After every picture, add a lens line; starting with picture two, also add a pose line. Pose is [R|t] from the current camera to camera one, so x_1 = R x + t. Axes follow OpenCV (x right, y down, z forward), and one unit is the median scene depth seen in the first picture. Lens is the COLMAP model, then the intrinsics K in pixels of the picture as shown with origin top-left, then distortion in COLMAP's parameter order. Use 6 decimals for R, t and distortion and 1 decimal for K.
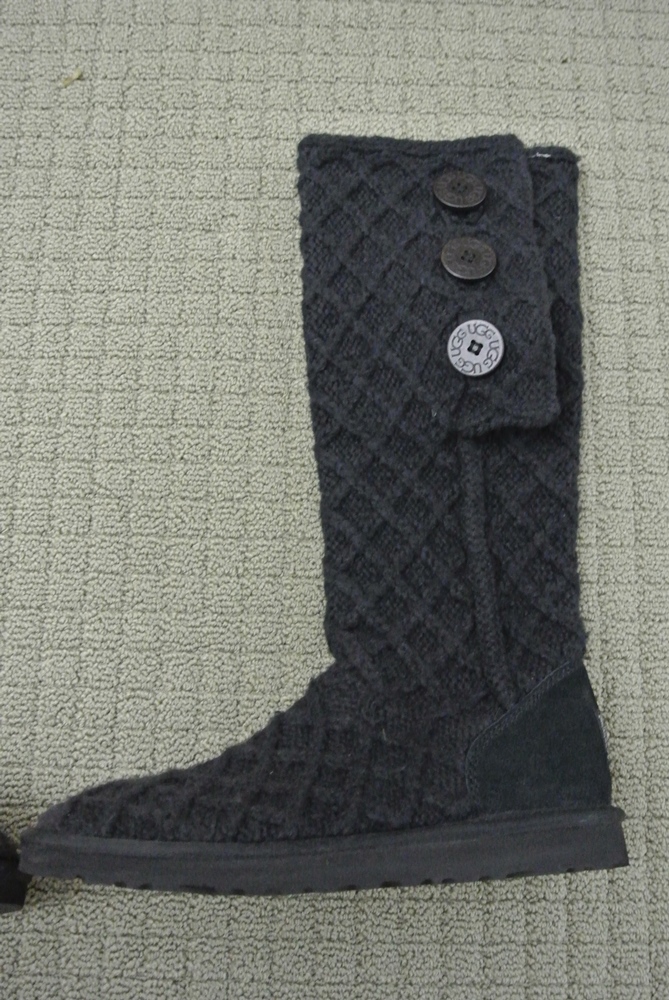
lens RADIAL K [[878.2, 0, 342.4], [0, 878.2, 502.2], [0, 0, 1]] dist [-0.075932, 0.030736]
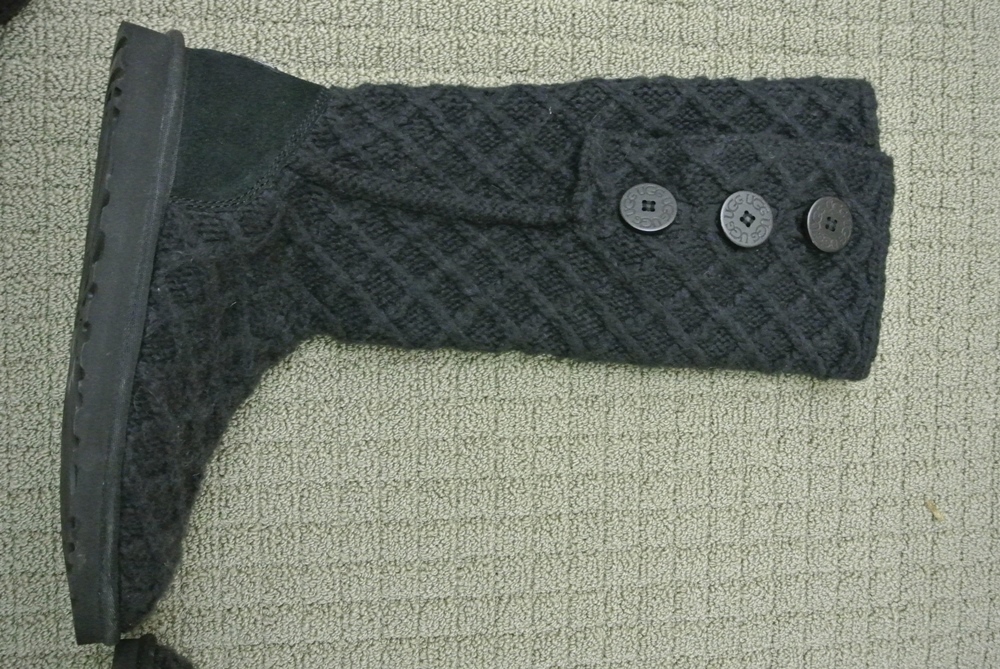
lens RADIAL K [[878.2, 0, 498.0], [0, 878.2, 329.1], [0, 0, 1]] dist [-0.075932, 0.030736]
pose [[0.016335, 0.999175, 0.037181, -0.641468], [-0.999142, 0.014896, 0.038657, -0.052249], [0.038071, -0.037781, 0.998561, 0.030391]]
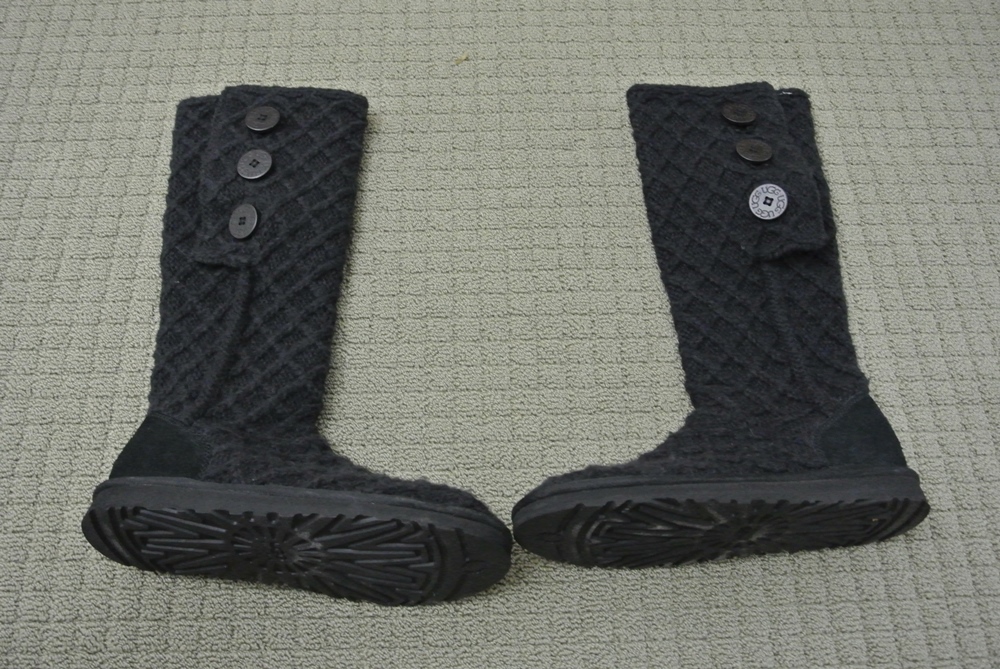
lens RADIAL K [[878.2, 0, 499.7], [0, 878.2, 337.1], [0, 0, 1]] dist [-0.075932, 0.030736]
pose [[0.998924, -0.040286, 0.022996, -0.345523], [0.044584, 0.970685, -0.236185, 0.374749], [-0.012807, 0.236956, 0.971436, -0.395193]]
